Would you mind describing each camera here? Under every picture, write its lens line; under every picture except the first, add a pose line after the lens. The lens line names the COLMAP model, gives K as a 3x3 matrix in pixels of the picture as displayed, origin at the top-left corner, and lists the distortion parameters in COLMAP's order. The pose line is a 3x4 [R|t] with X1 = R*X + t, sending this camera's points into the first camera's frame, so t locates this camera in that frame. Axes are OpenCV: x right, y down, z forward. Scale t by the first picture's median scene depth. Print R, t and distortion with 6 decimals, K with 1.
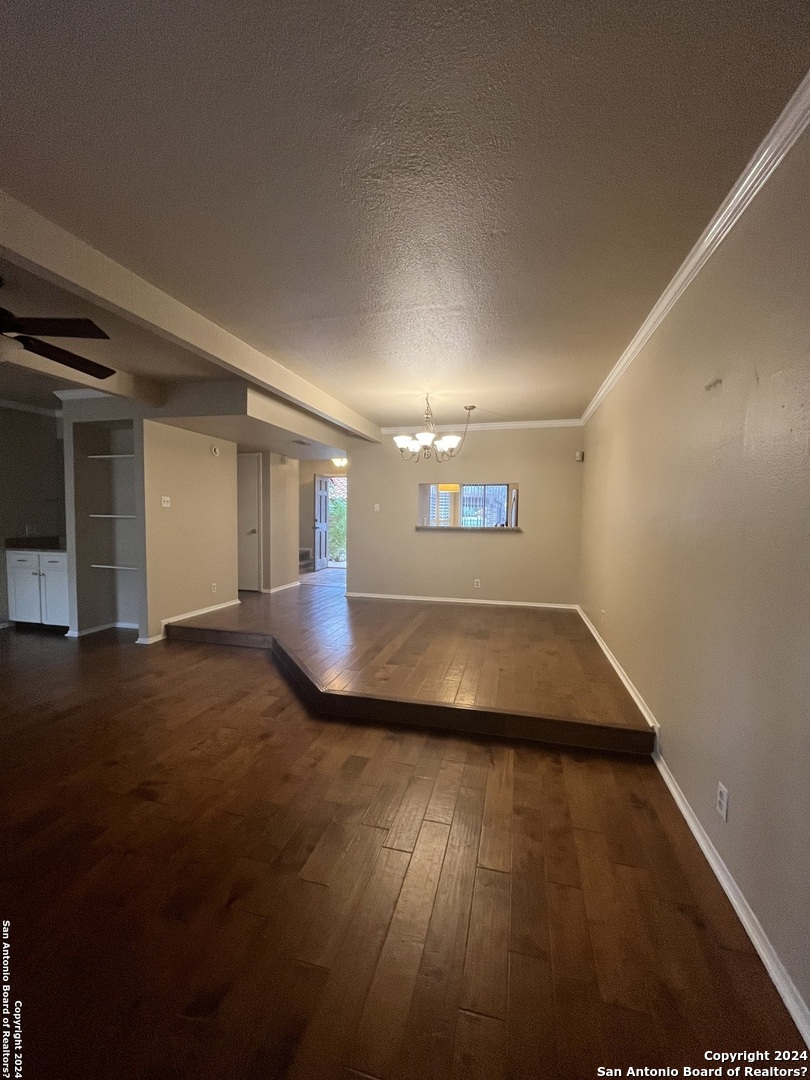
lens RADIAL K [[440.2, 0, 405.0], [0, 440.2, 540.0], [0, 0, 1]] dist [-0.001843, -0.000145]
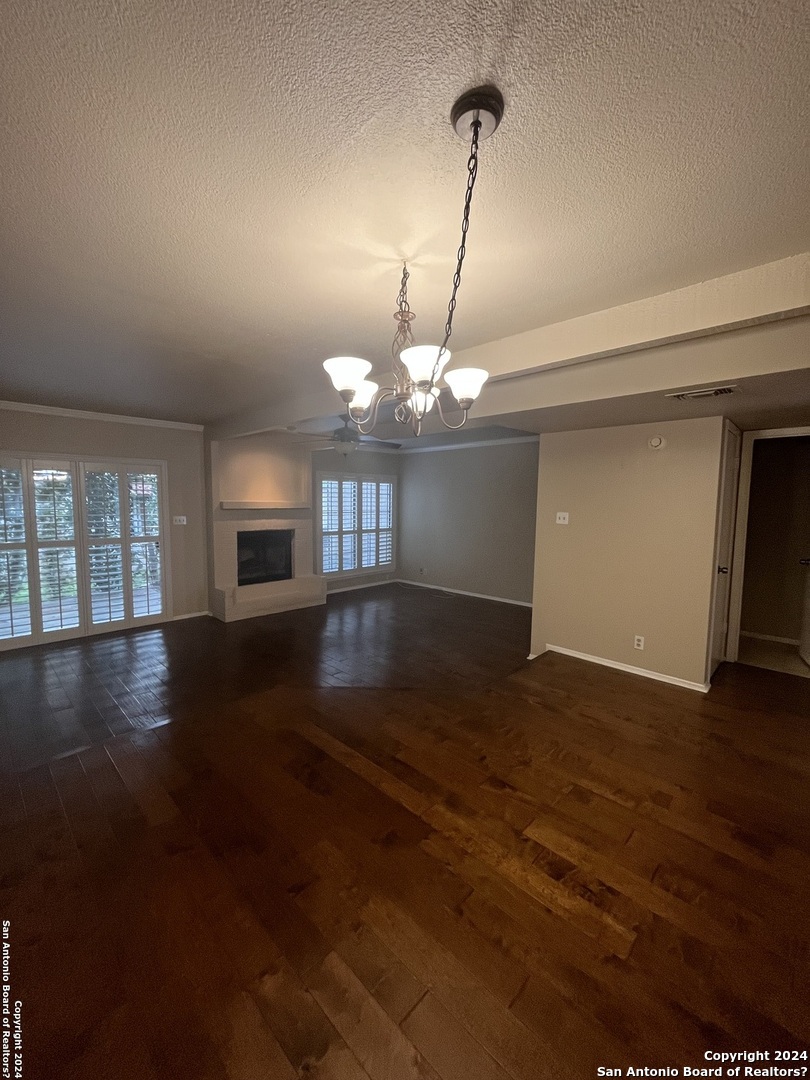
lens RADIAL K [[435.6, 0, 405.0], [0, 435.6, 540.0], [0, 0, 1]] dist [-0.003314, -0.000203]
pose [[-0.516332, 0.057285, -0.854471, 0.384312], [-0.066386, 0.992081, 0.106626, -0.116087], [0.853812, 0.111780, -0.508440, 1.181643]]
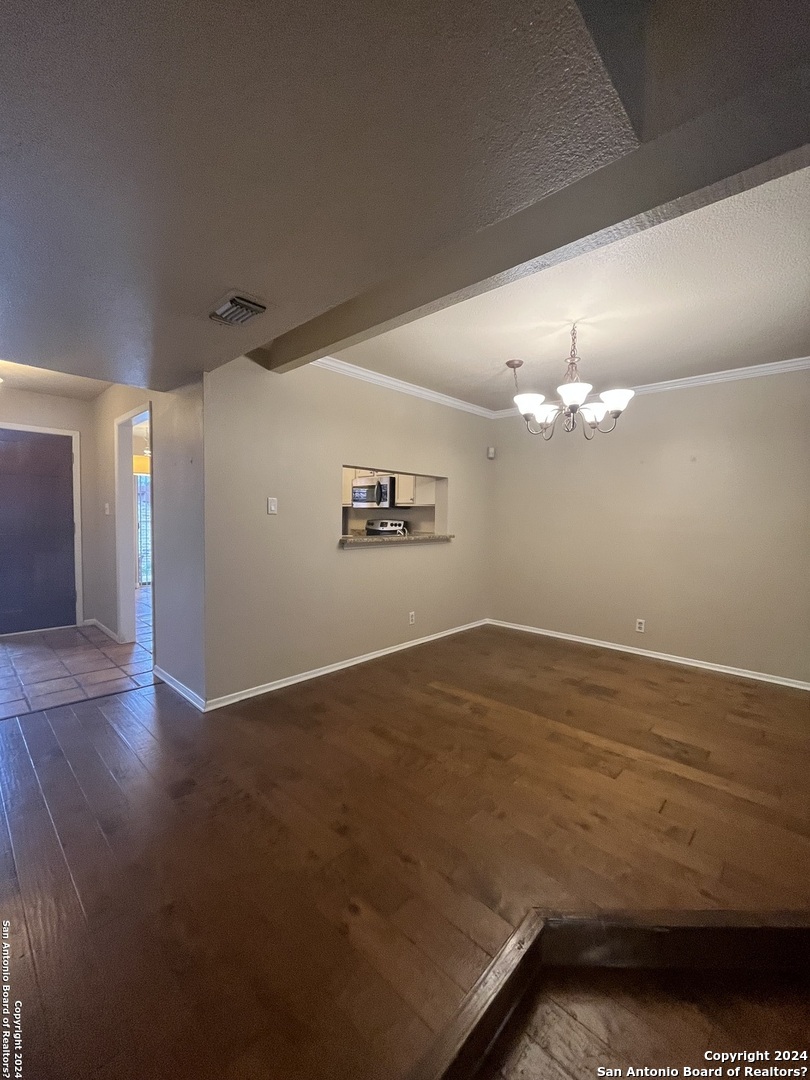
lens RADIAL K [[435.6, 0, 405.0], [0, 435.6, 540.0], [0, 0, 1]] dist [-0.003314, -0.000203]
pose [[0.487925, -0.053248, 0.871260, -0.565783], [0.044349, 0.998361, 0.036179, -0.063927], [-0.871758, 0.020987, 0.489487, 0.880152]]
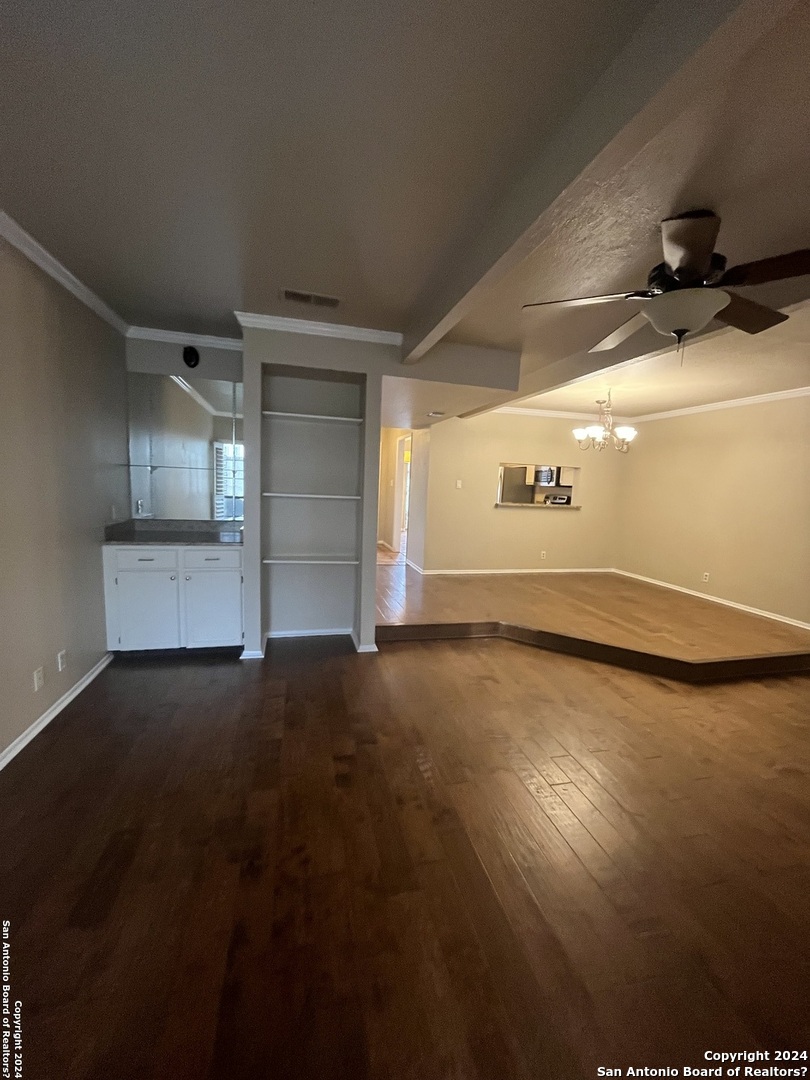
lens RADIAL K [[435.6, 0, 405.0], [0, 435.6, 540.0], [0, 0, 1]] dist [-0.003314, -0.000203]
pose [[0.879149, -0.036793, 0.475124, -0.885170], [-0.002972, 0.996572, 0.082672, -0.040556], [-0.476537, -0.074093, 0.876026, 0.254898]]
